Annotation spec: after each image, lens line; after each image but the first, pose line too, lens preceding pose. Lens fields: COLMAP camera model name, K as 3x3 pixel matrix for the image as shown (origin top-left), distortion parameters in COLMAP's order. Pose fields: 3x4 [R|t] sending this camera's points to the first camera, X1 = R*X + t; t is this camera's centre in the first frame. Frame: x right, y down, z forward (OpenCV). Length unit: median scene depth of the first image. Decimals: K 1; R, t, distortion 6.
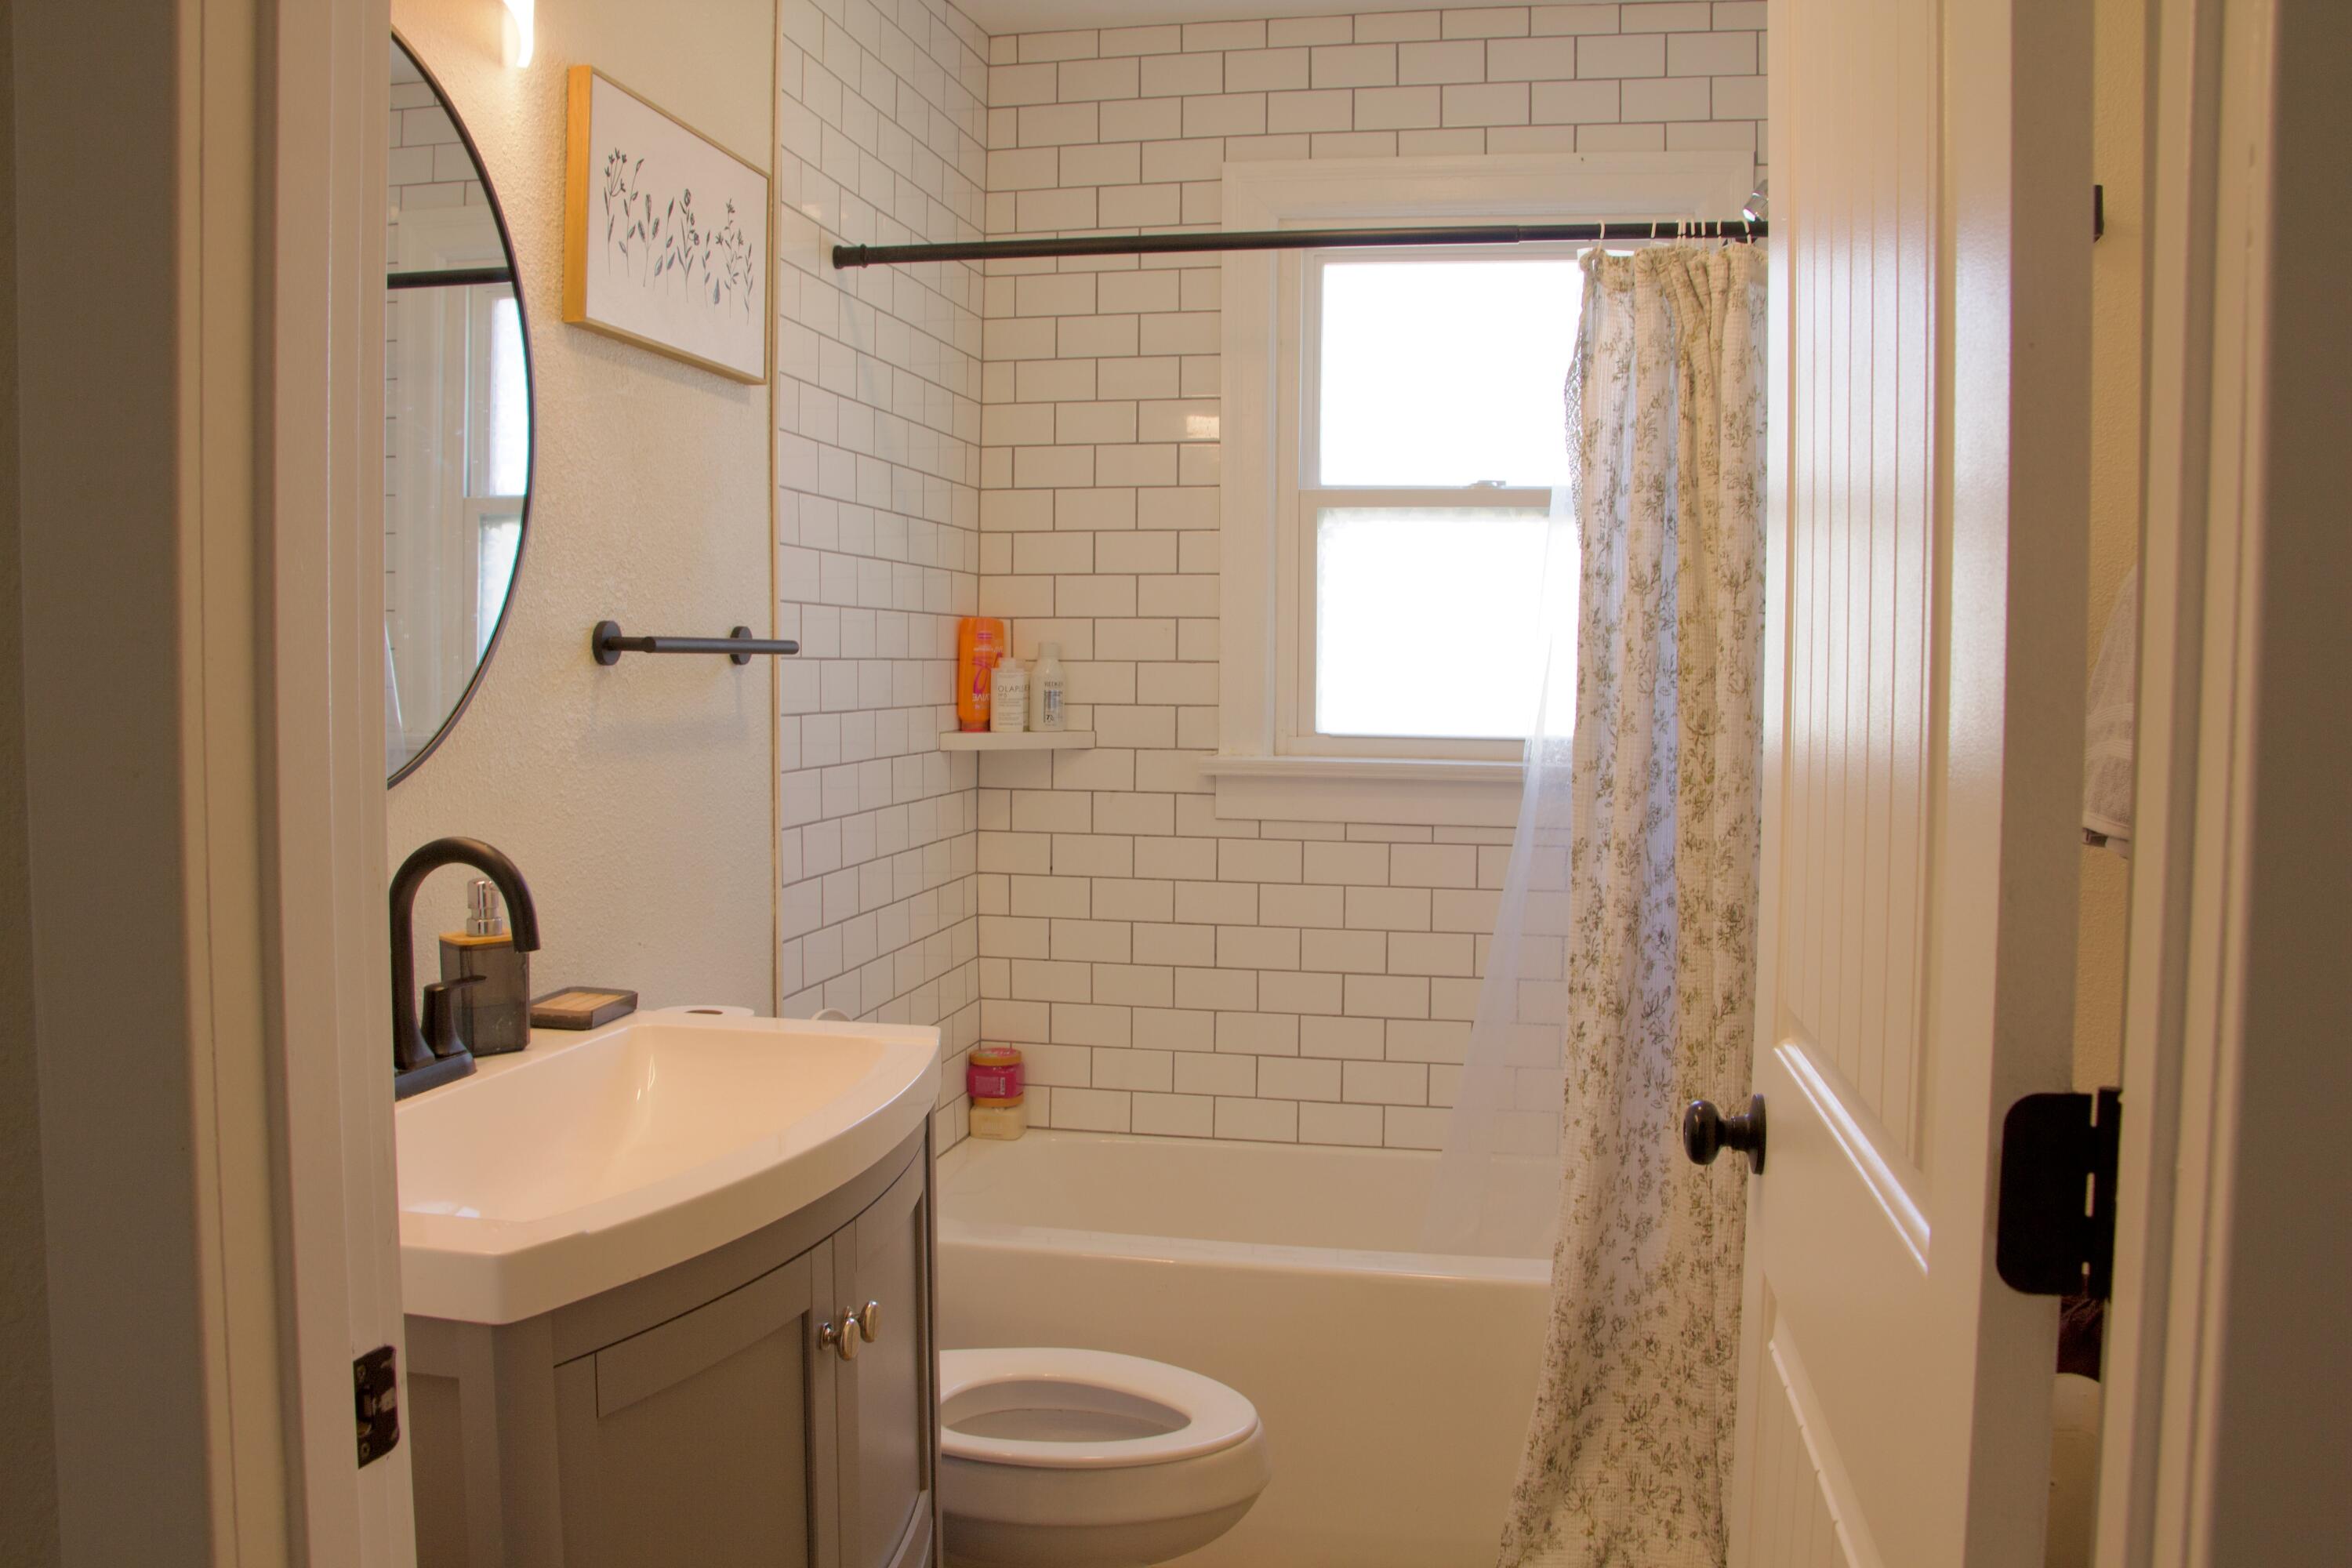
lens RADIAL K [[1927.6, 0, 1175.2], [0, 1927.6, 761.7], [0, 0, 1]] dist [-0.181266, 0.149558]
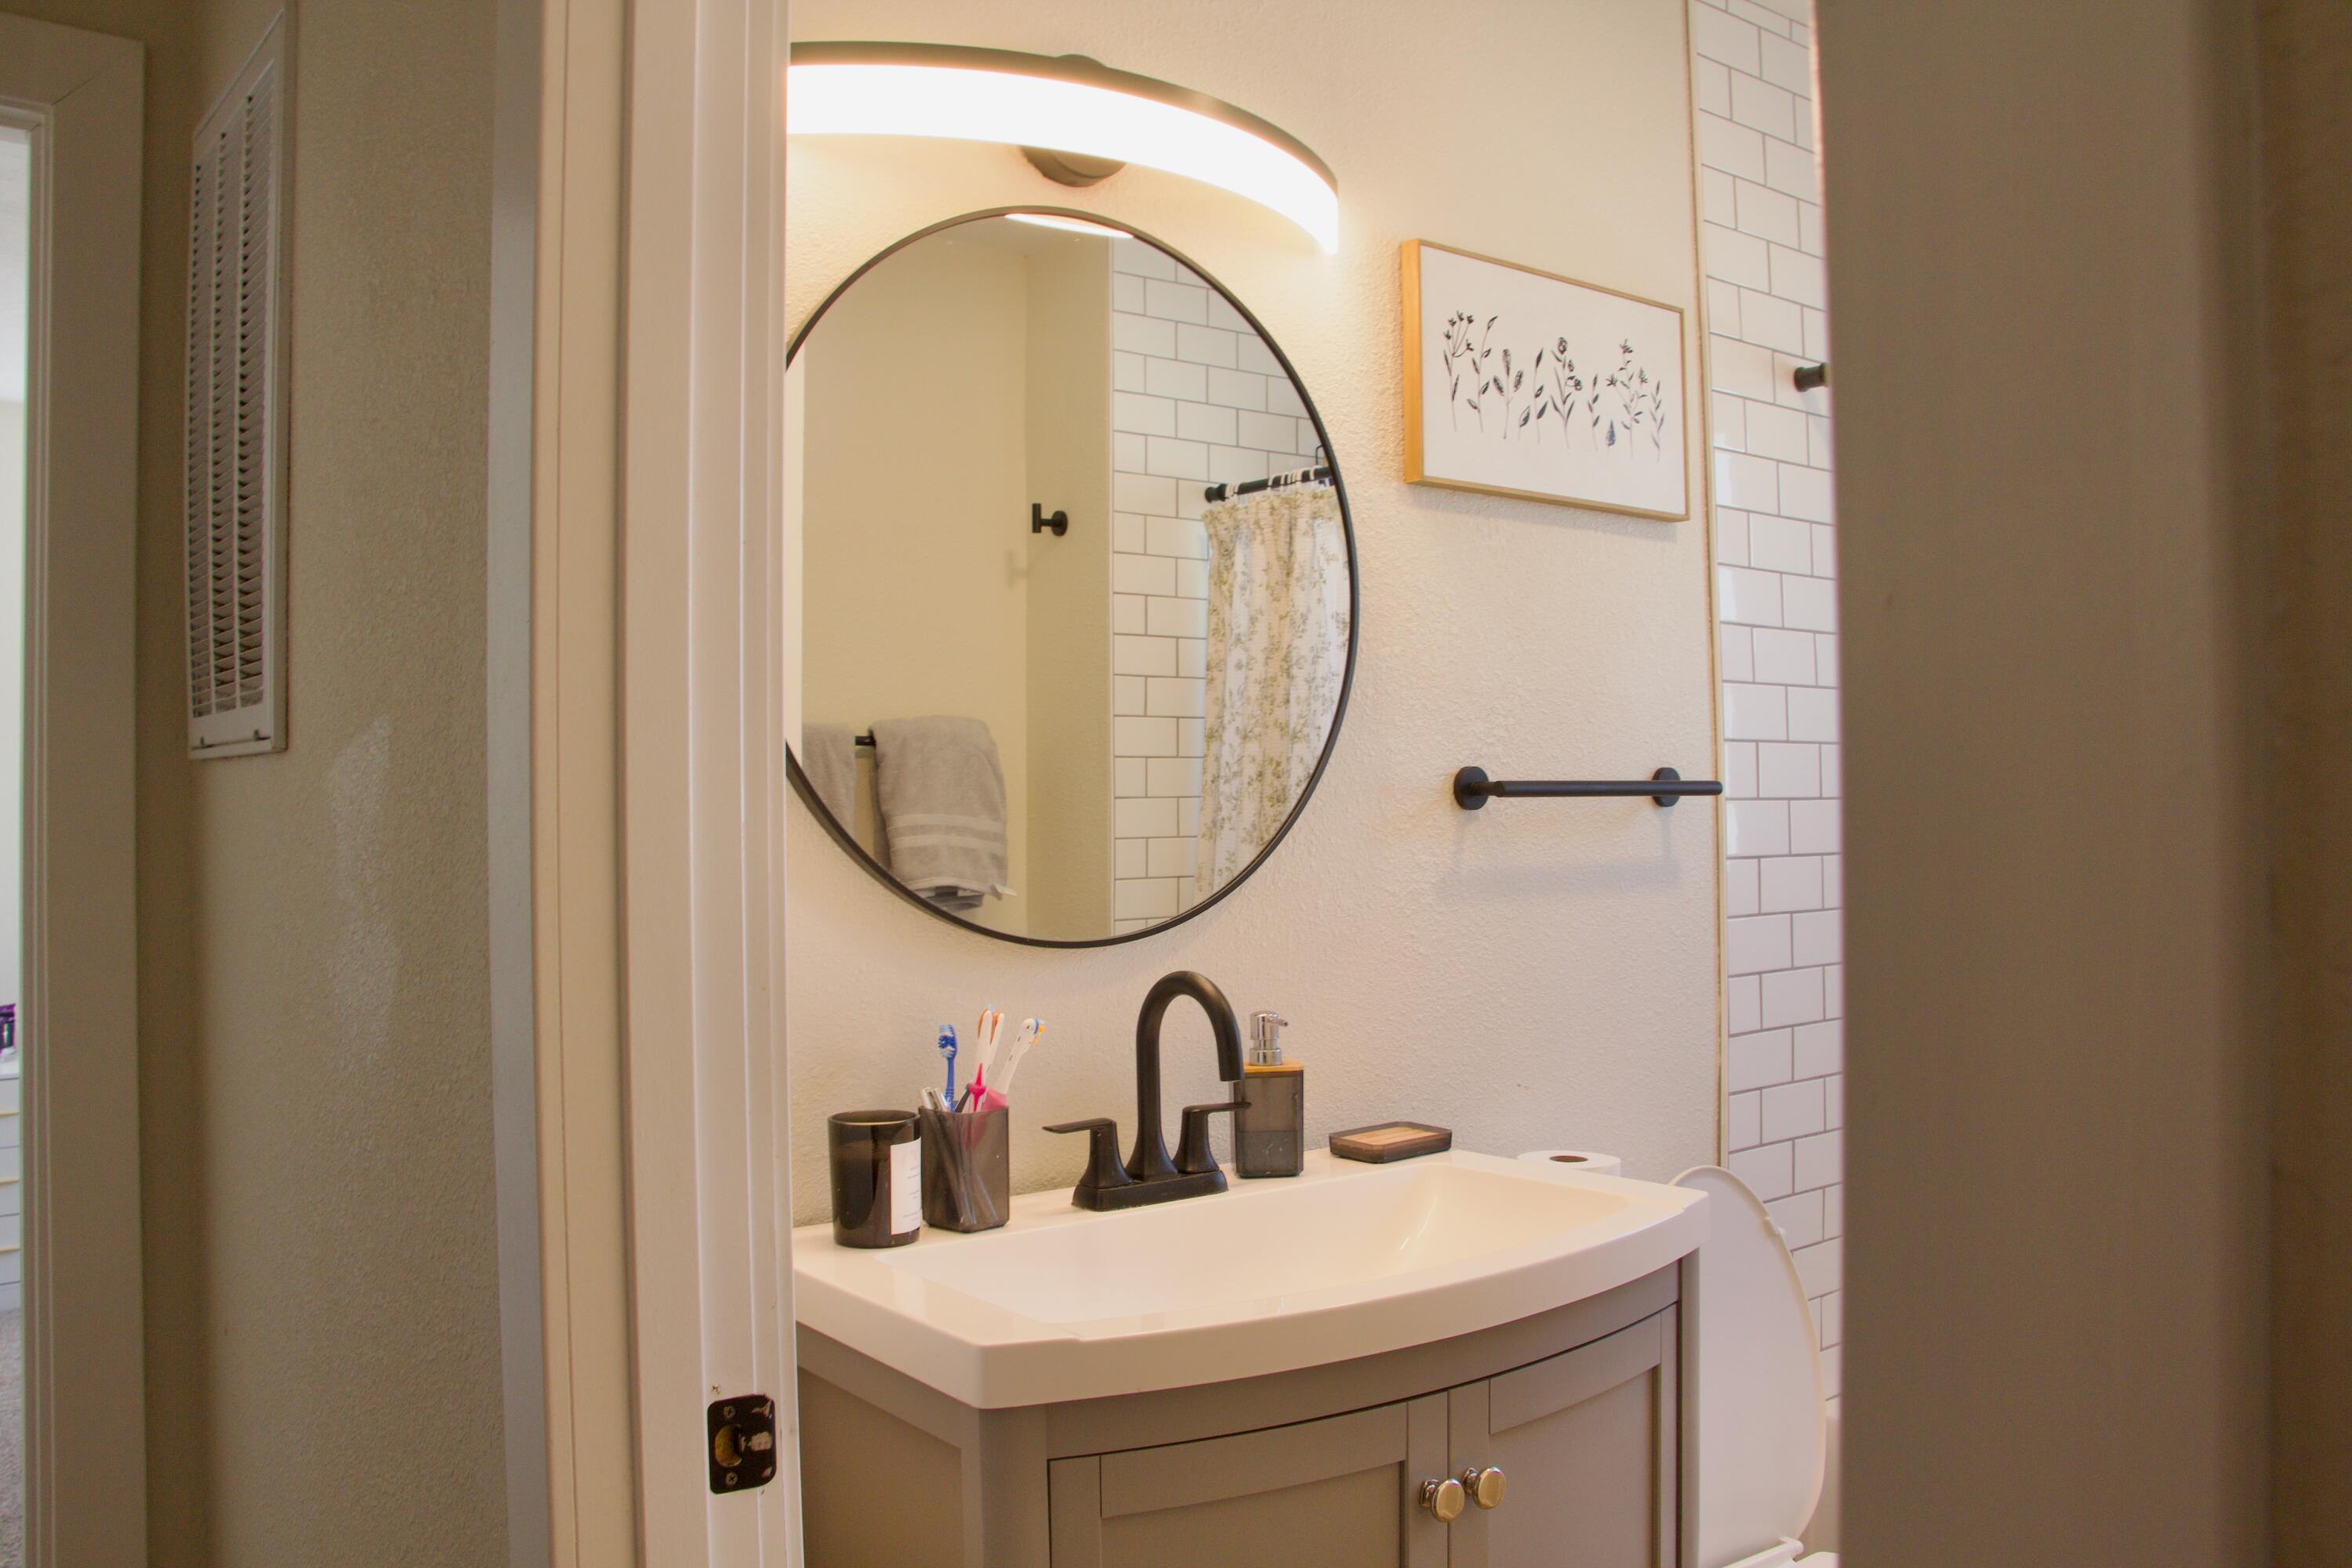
lens RADIAL K [[1927.6, 0, 1175.2], [0, 1927.6, 761.7], [0, 0, 1]] dist [-0.181266, 0.149558]
pose [[0.765896, -0.031712, -0.642183, 0.233196], [-0.016222, 0.997512, -0.068607, -0.002916], [0.642760, 0.062963, 0.763475, 0.100008]]
